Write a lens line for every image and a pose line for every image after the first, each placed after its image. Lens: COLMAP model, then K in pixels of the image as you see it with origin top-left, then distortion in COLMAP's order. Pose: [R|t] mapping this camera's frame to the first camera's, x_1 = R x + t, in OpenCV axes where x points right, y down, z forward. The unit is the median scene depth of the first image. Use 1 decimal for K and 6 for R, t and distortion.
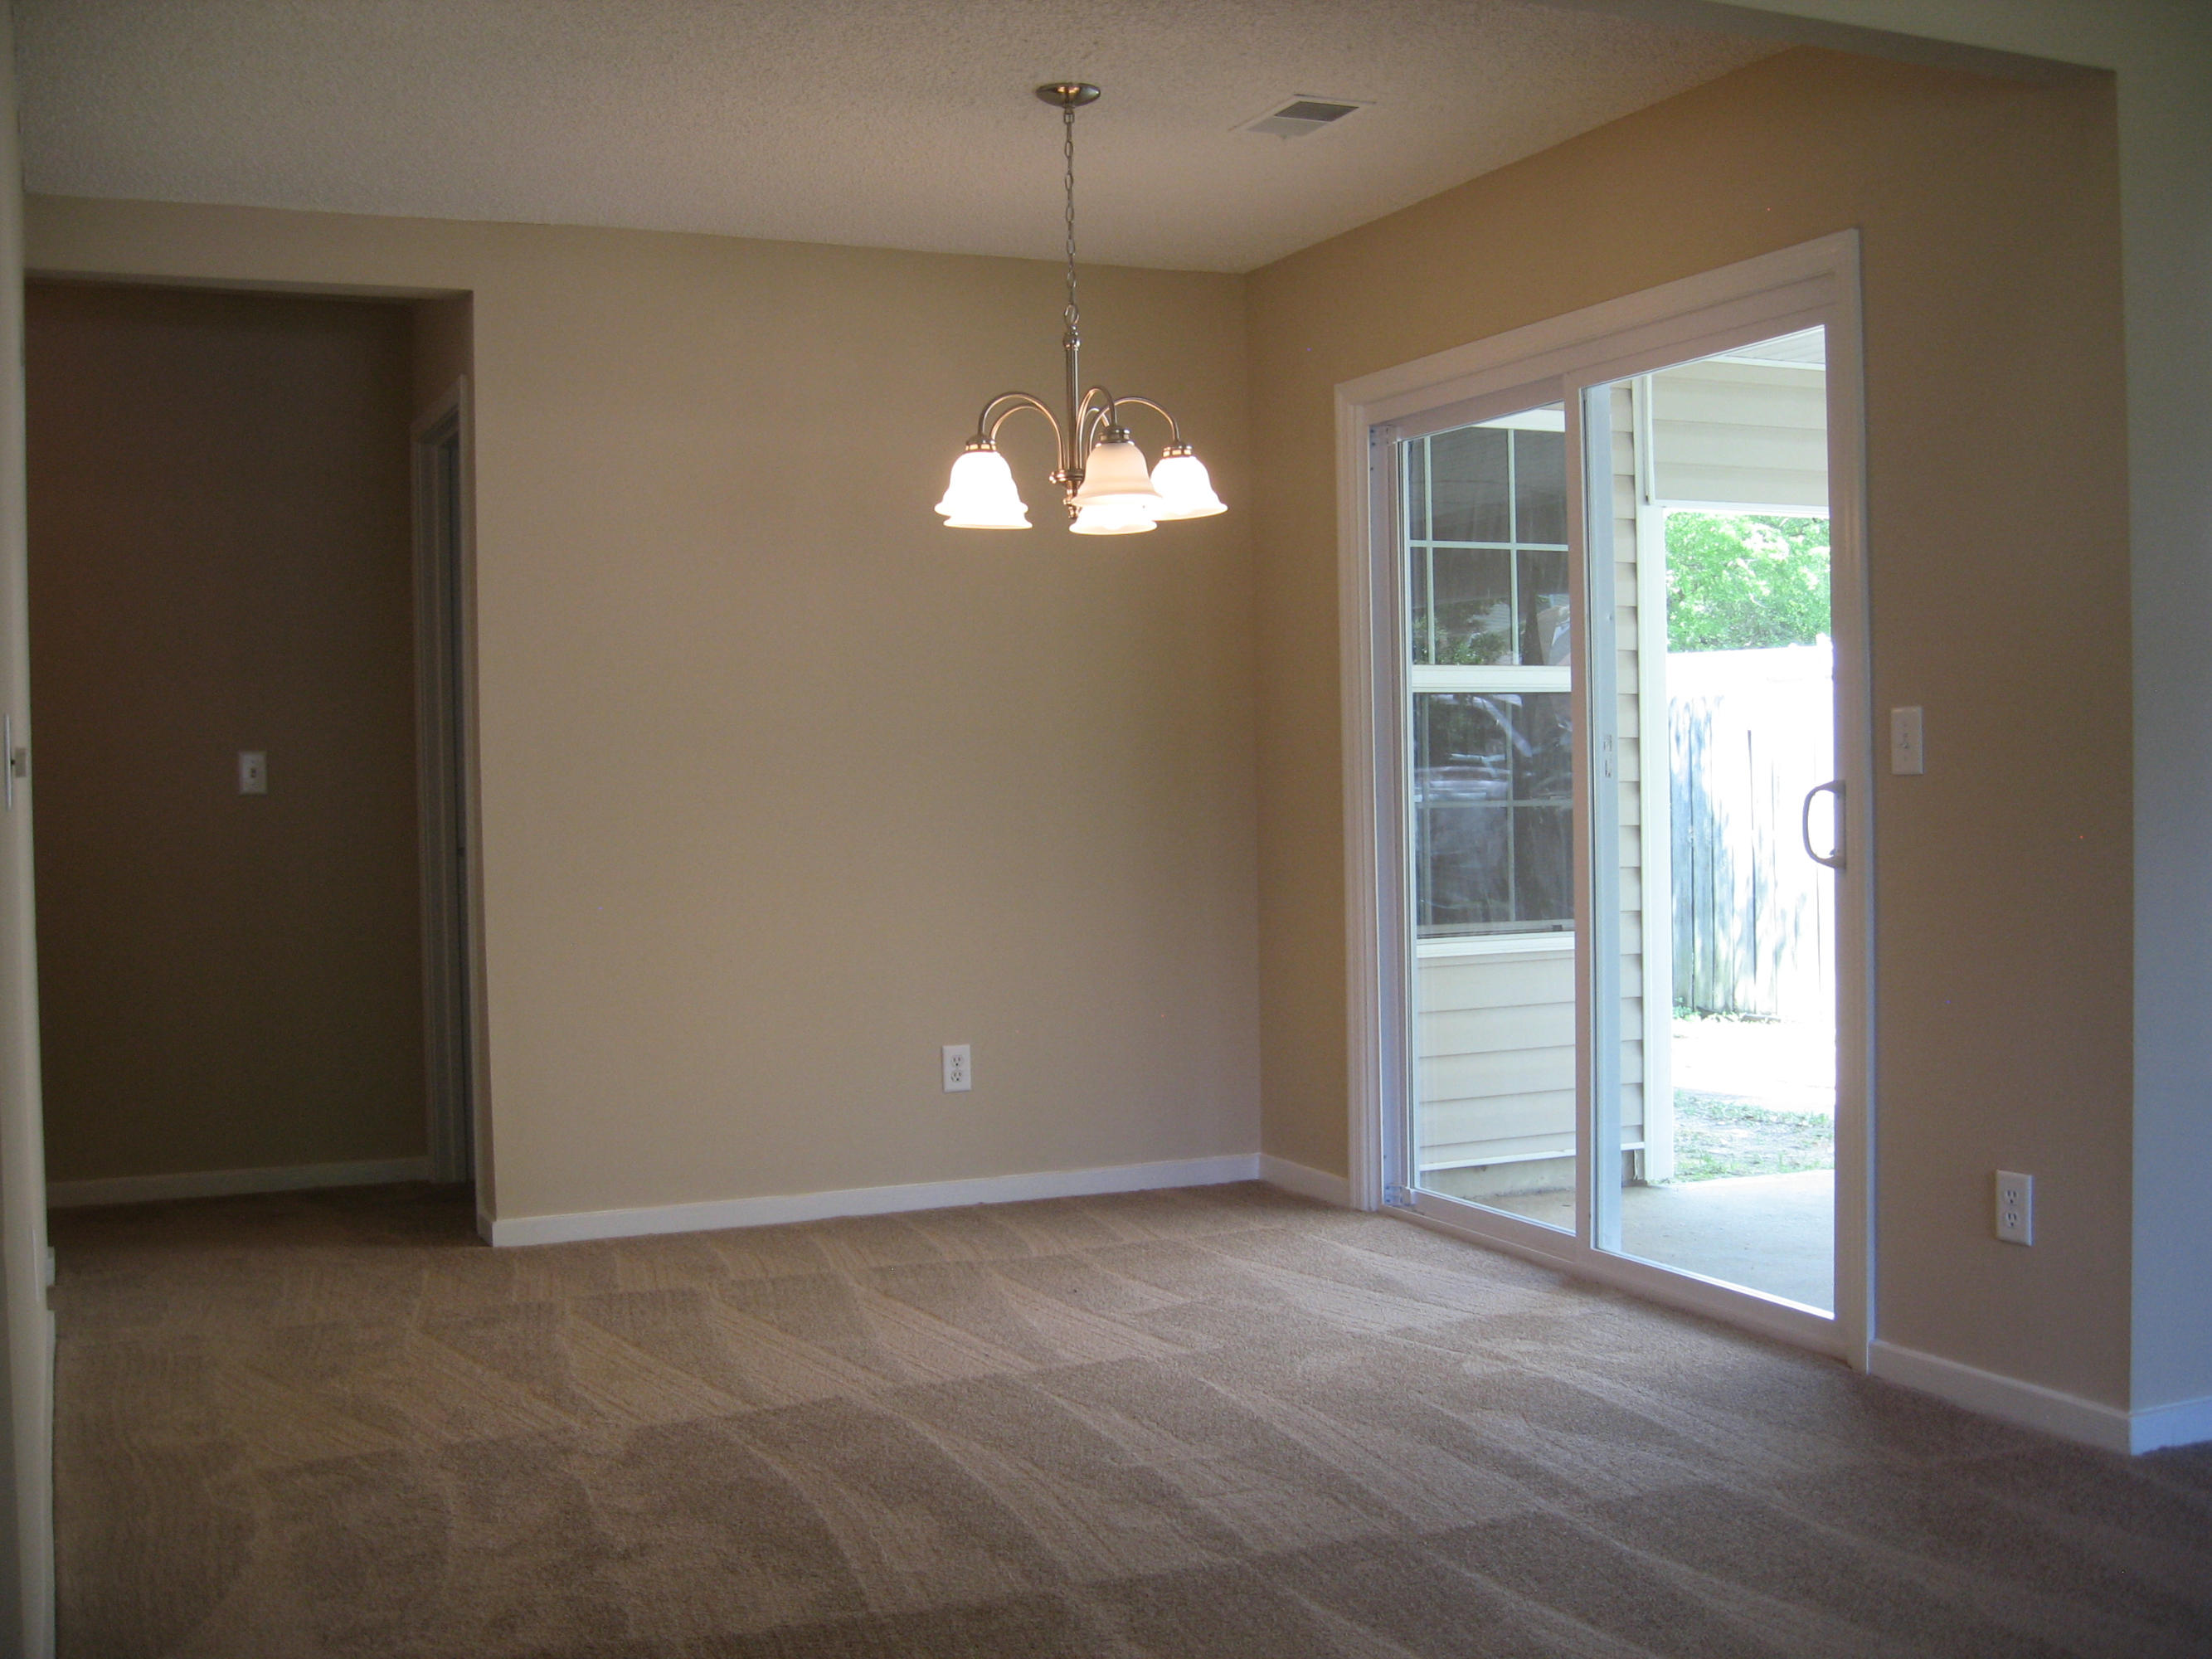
lens RADIAL K [[2443.5, 0, 1110.2], [0, 2443.5, 822.8], [0, 0, 1]] dist [-0.101688, 0.000000]
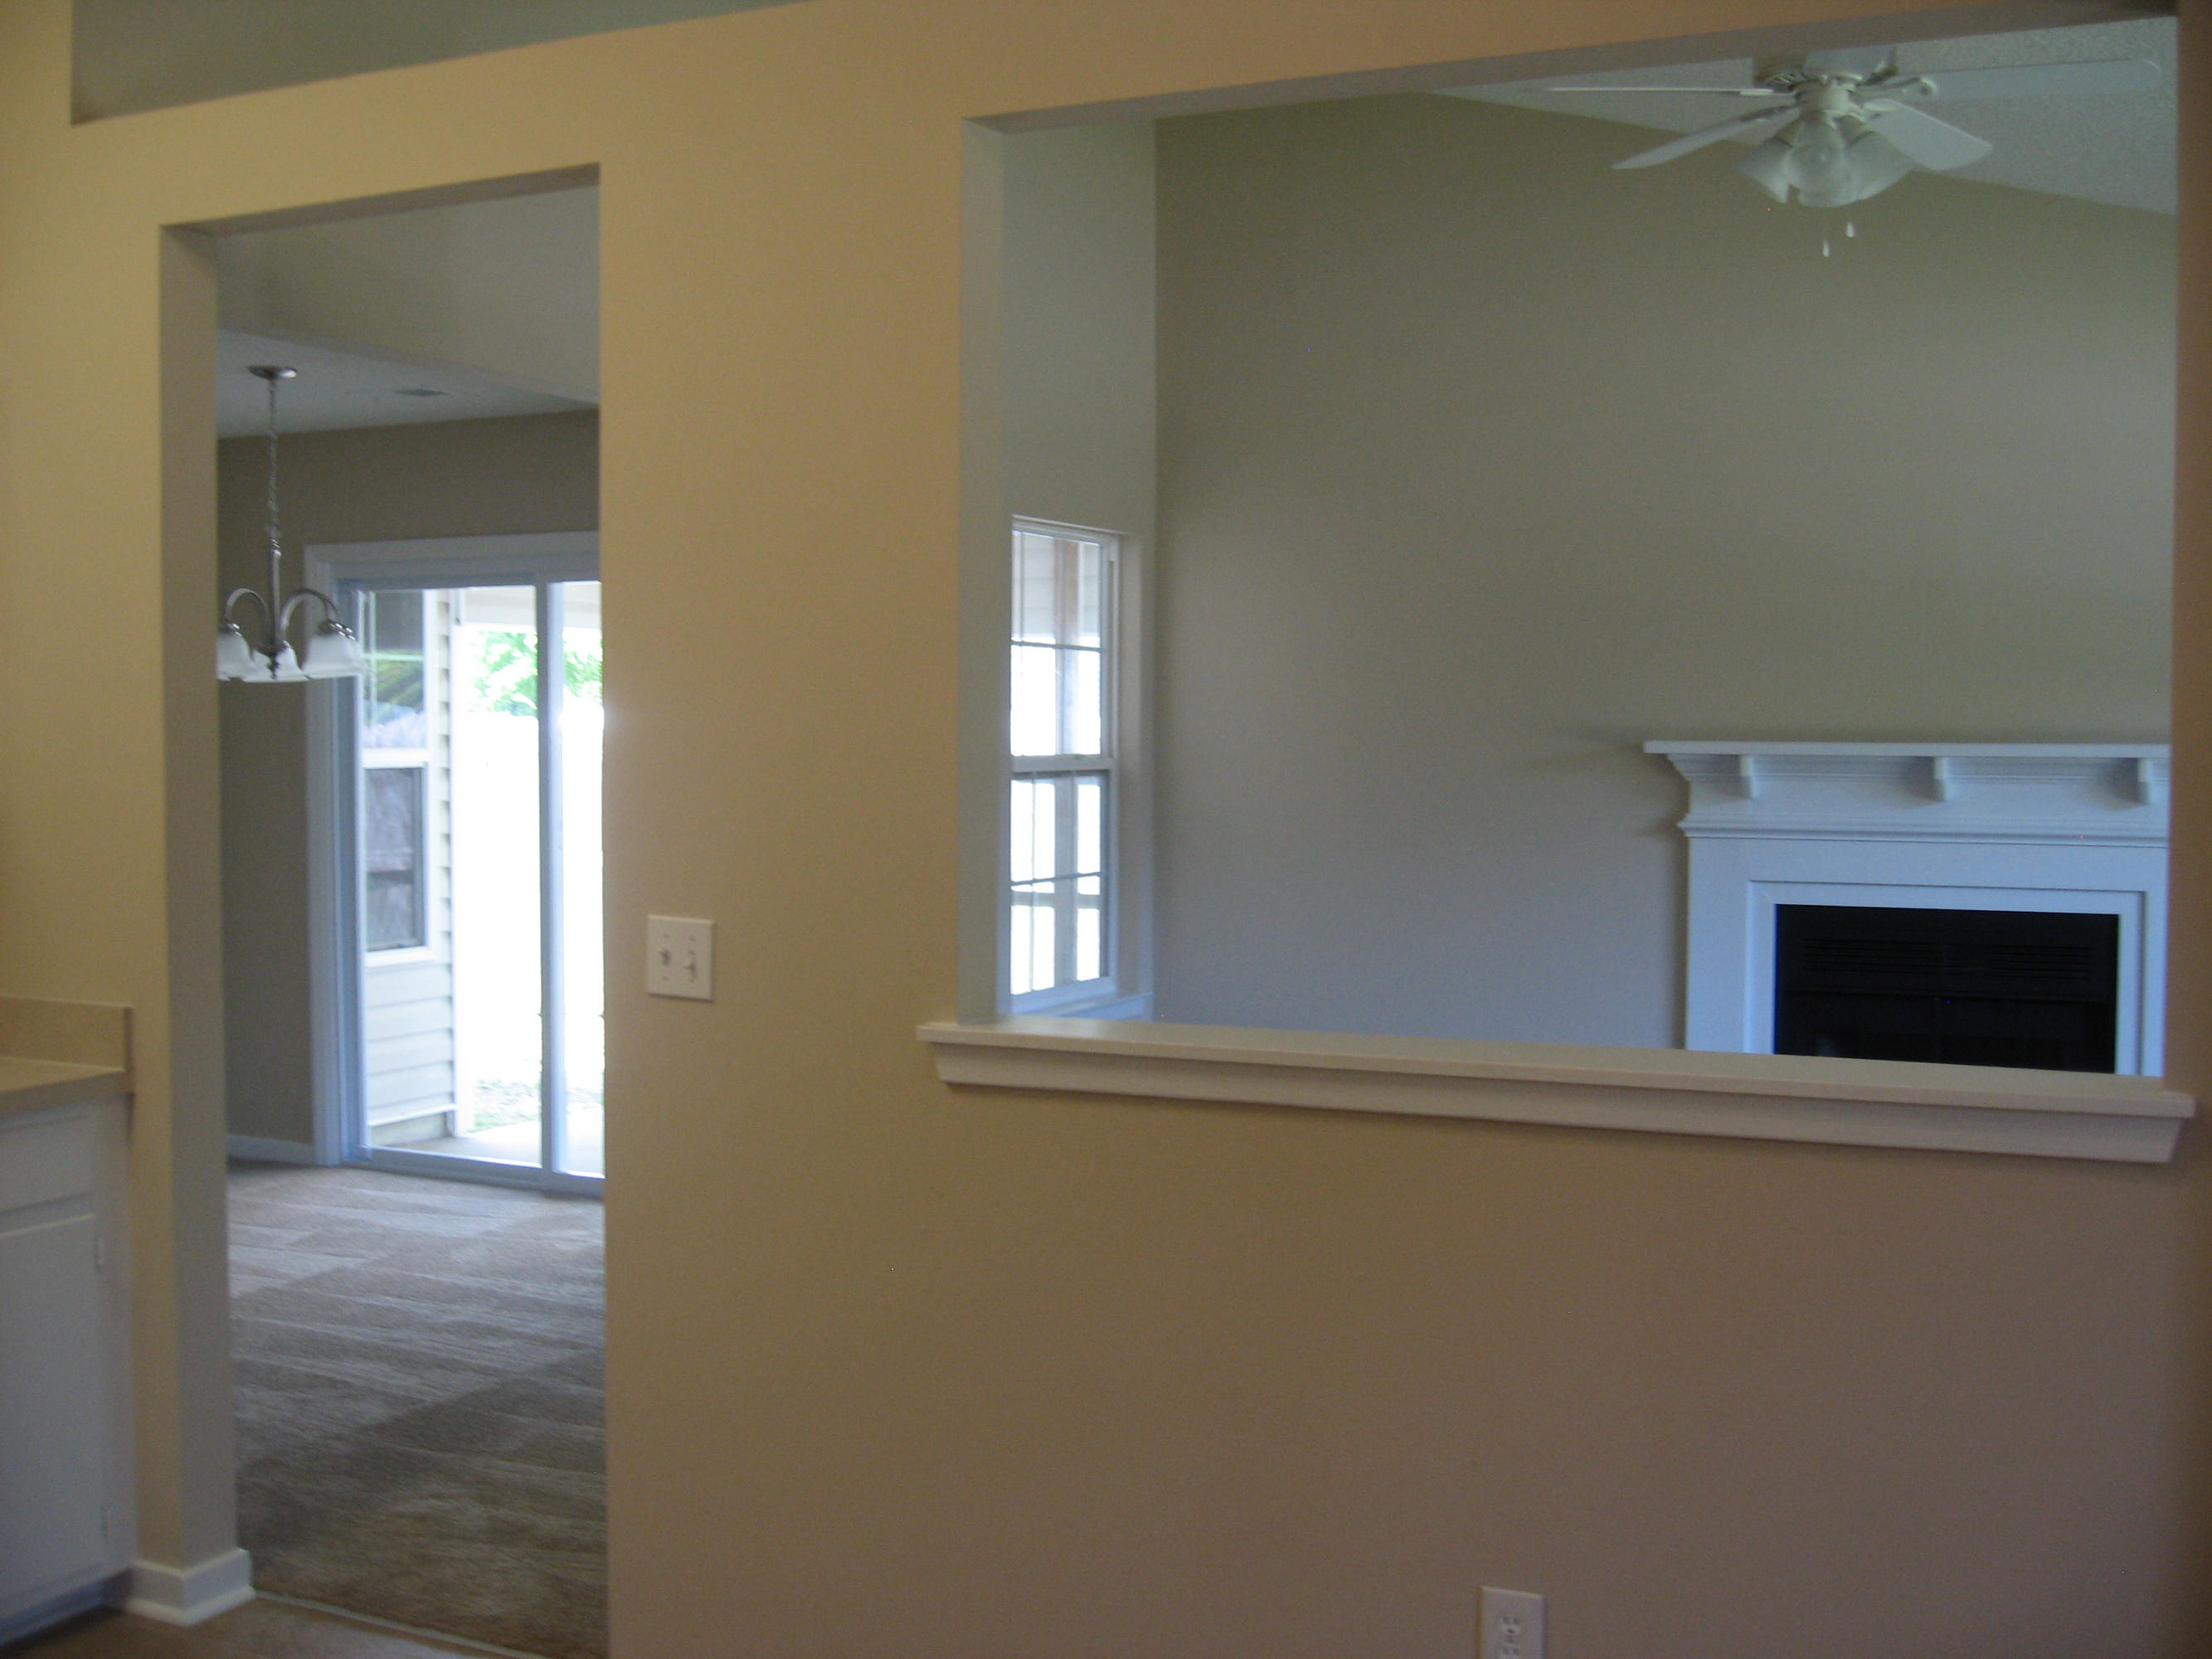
lens RADIAL K [[2443.5, 0, 1106.2], [0, 2443.5, 839.7], [0, 0, 1]] dist [-0.101688, 0.000000]
pose [[0.764606, -0.013992, 0.644346, -0.542529], [0.002159, 0.999814, 0.019149, -0.057179], [-0.644494, -0.013250, 0.764494, -0.364561]]
